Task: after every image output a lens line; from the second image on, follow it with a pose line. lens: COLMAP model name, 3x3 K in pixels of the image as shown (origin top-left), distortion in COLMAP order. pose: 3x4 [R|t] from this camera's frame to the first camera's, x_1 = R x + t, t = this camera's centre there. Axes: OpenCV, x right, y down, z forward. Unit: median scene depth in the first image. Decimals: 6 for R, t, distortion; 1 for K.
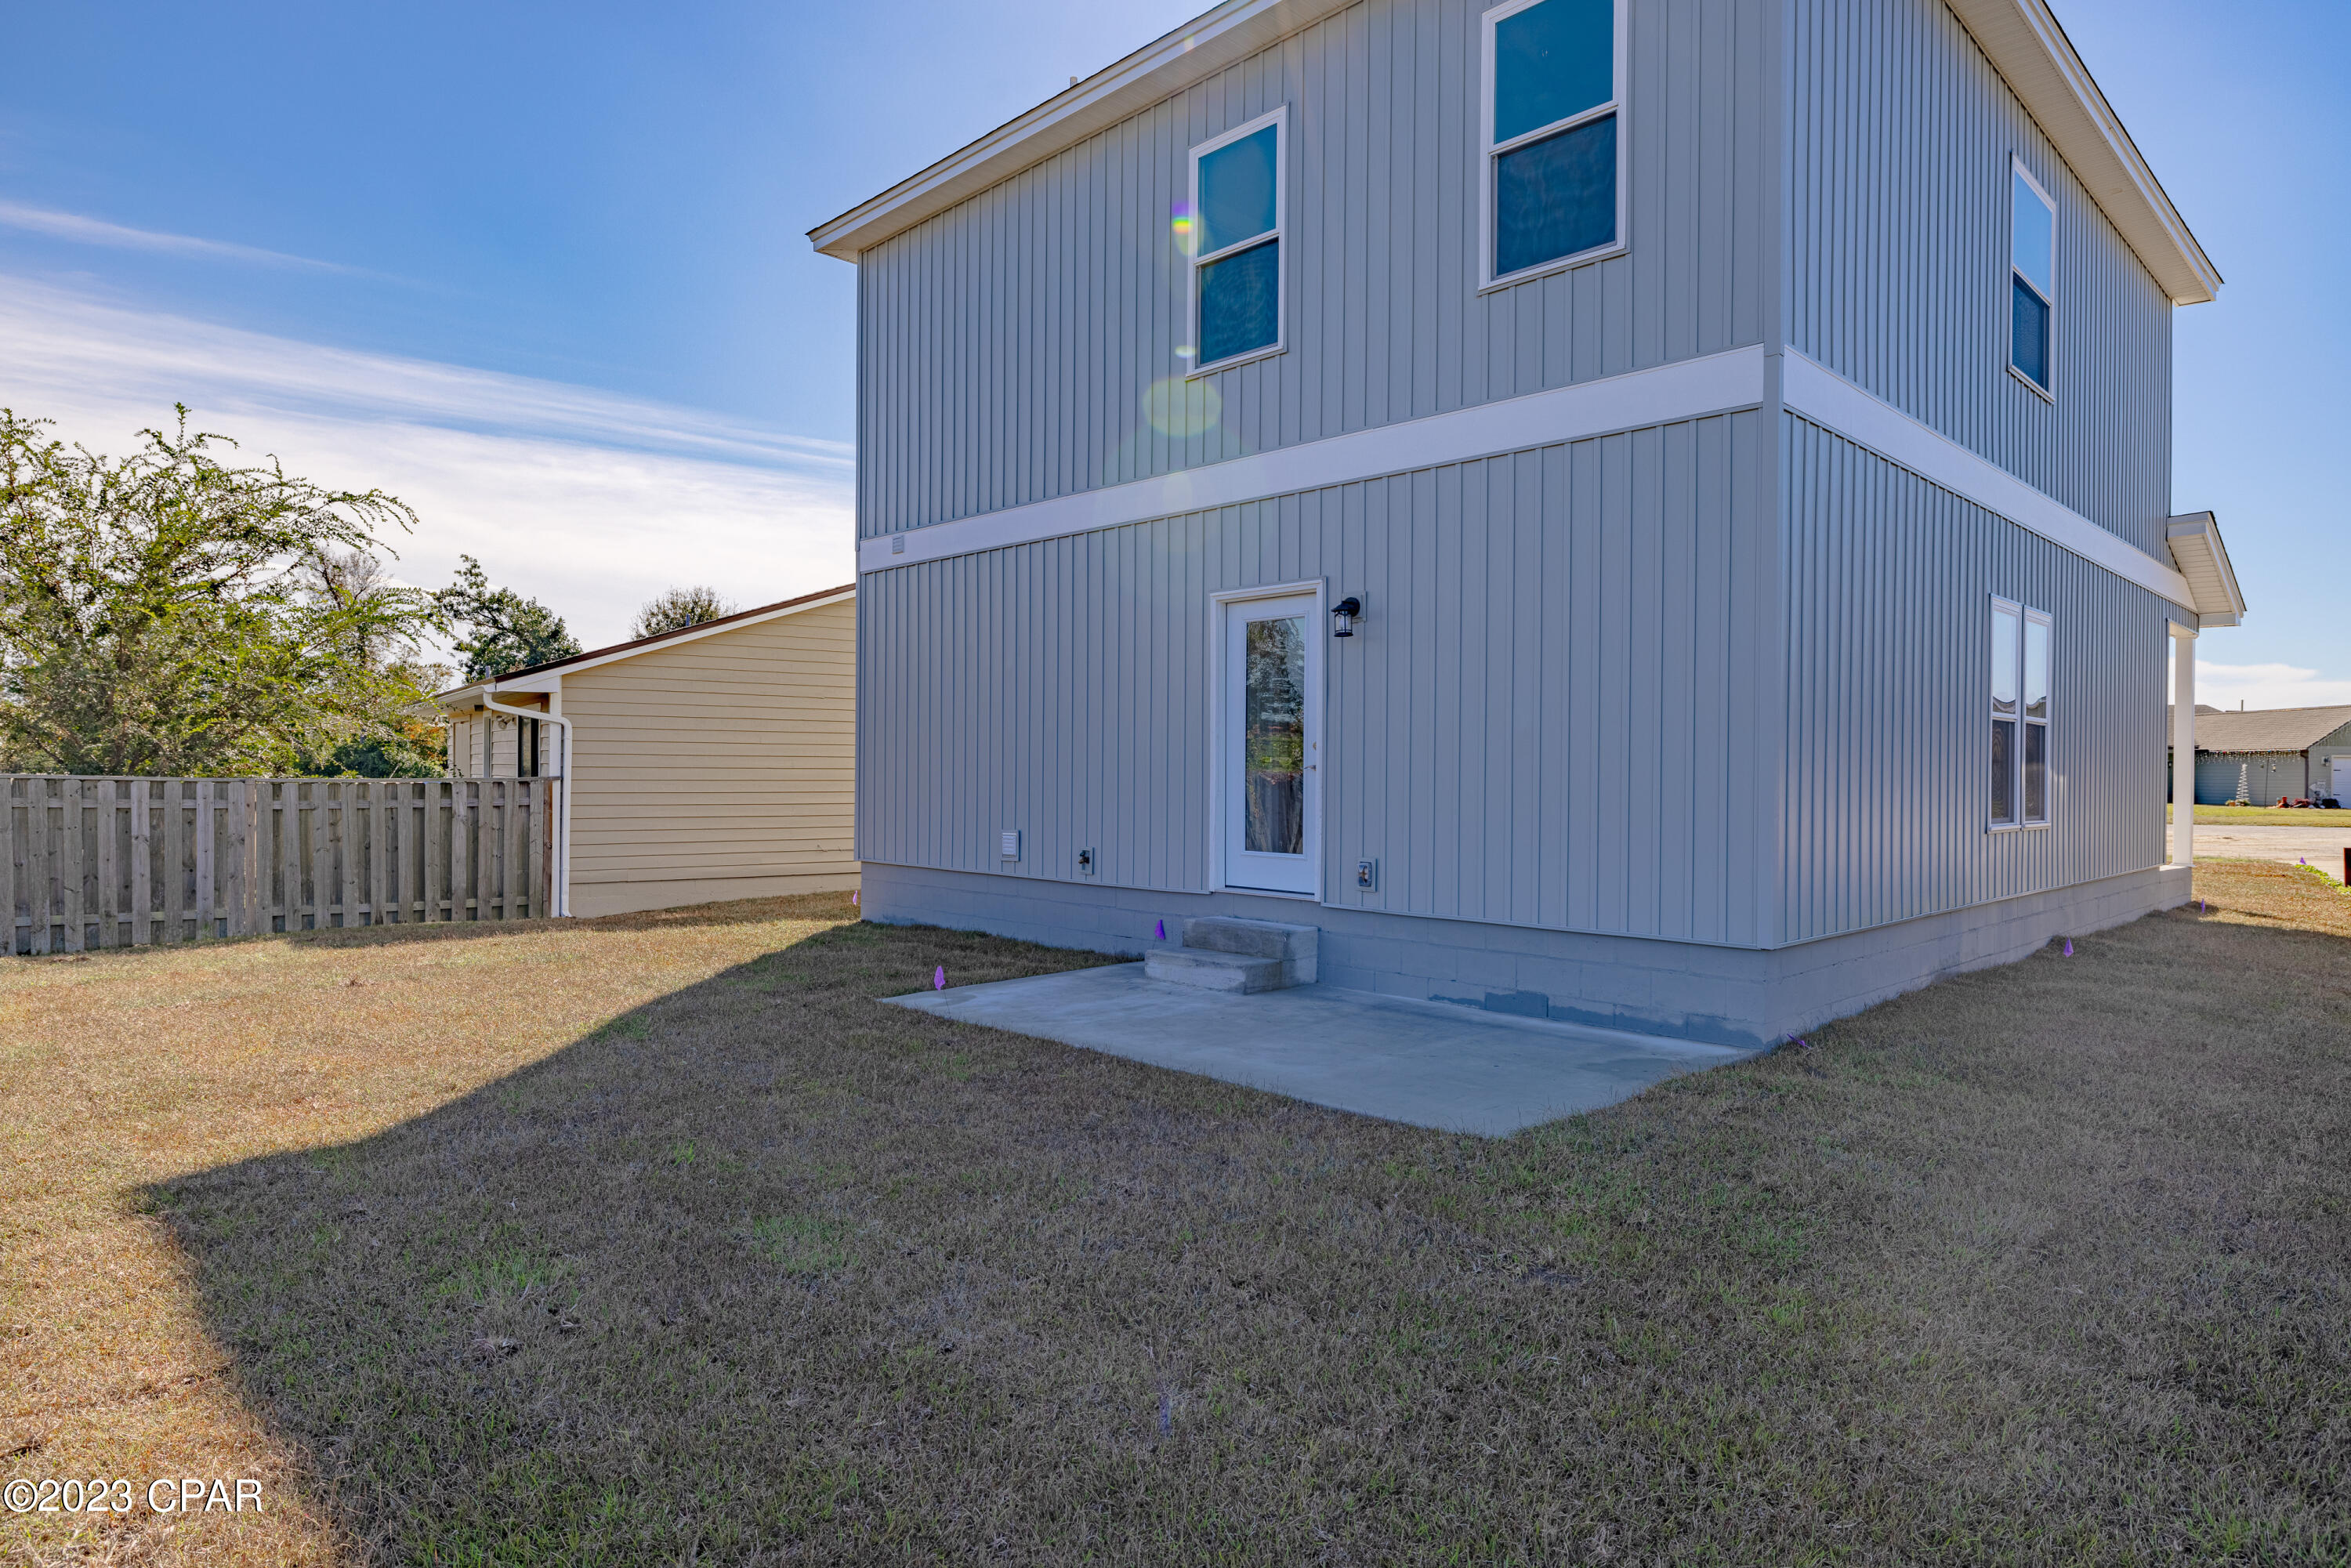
lens RADIAL K [[1360.1, 0, 1199.9], [0, 1360.1, 779.9], [0, 0, 1]] dist [0.004653, 0.001711]
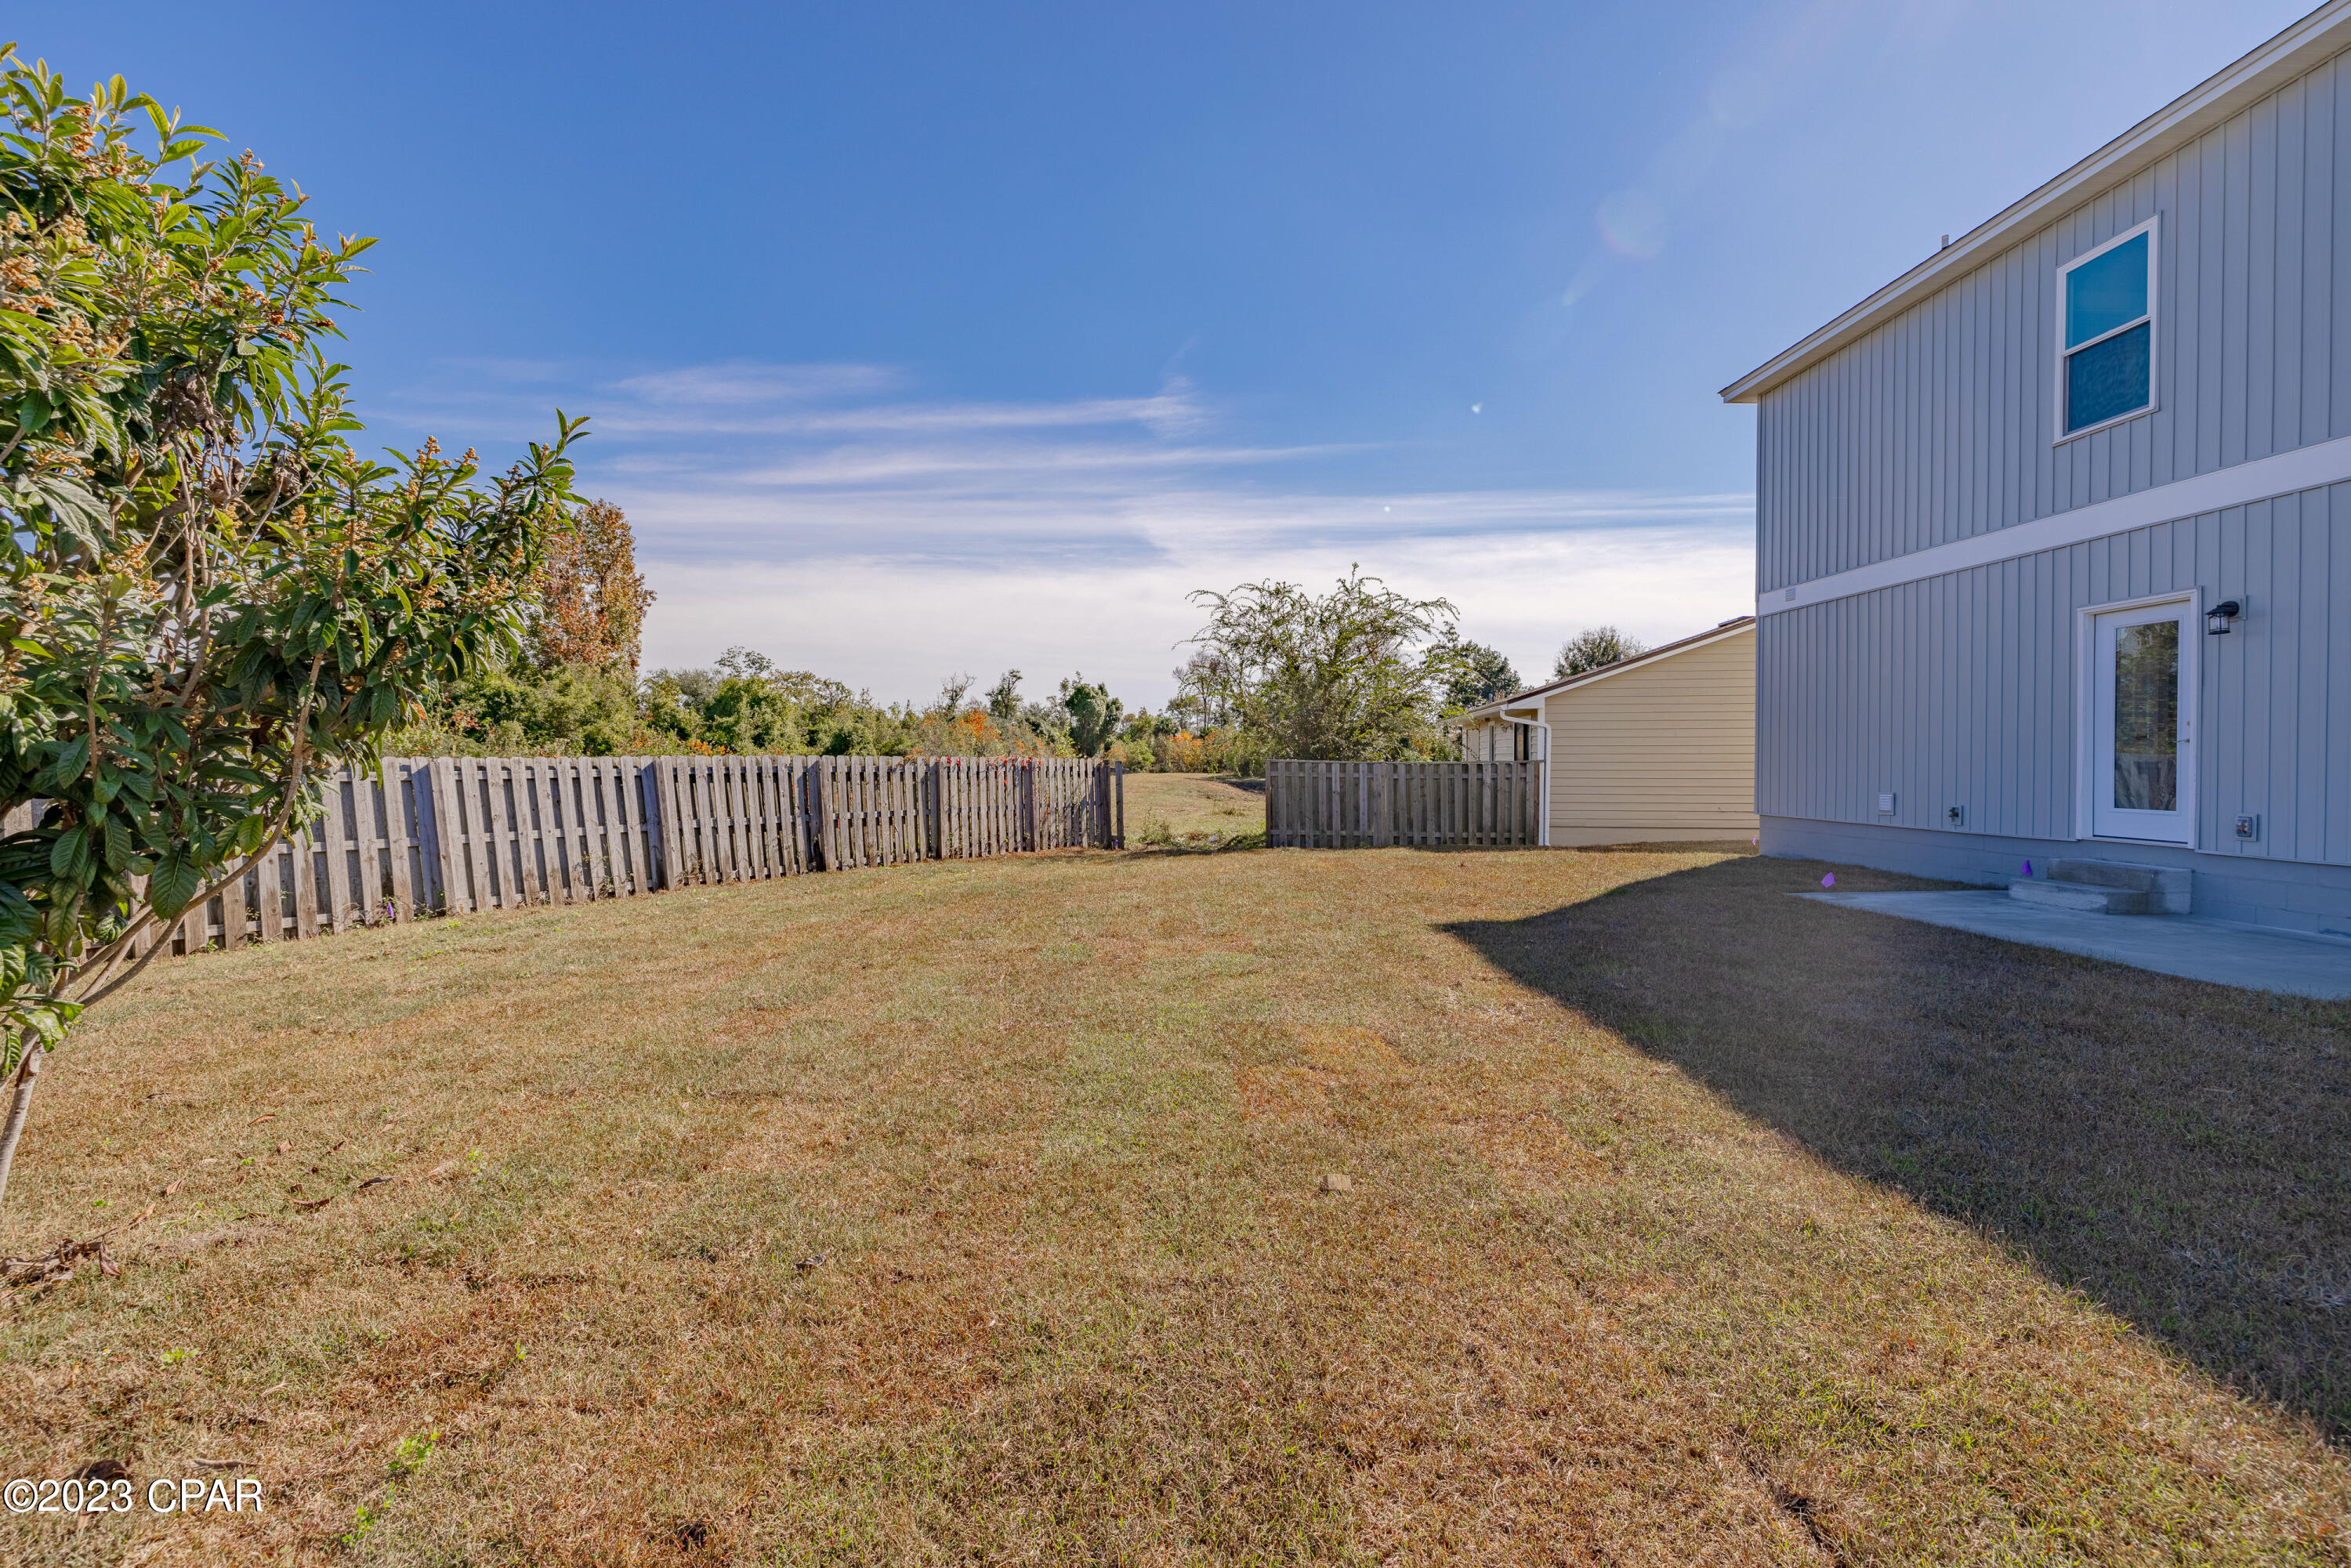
lens RADIAL K [[1004.6, 0, 1144.5], [0, 1004.6, 774.0], [0, 0, 1]] dist [0.000902, 0.000085]
pose [[0.715159, 0.001458, -0.698960, 0.031506], [0.000844, 0.999995, 0.002949, 0.012508], [0.698961, -0.002699, 0.715154, -0.229077]]
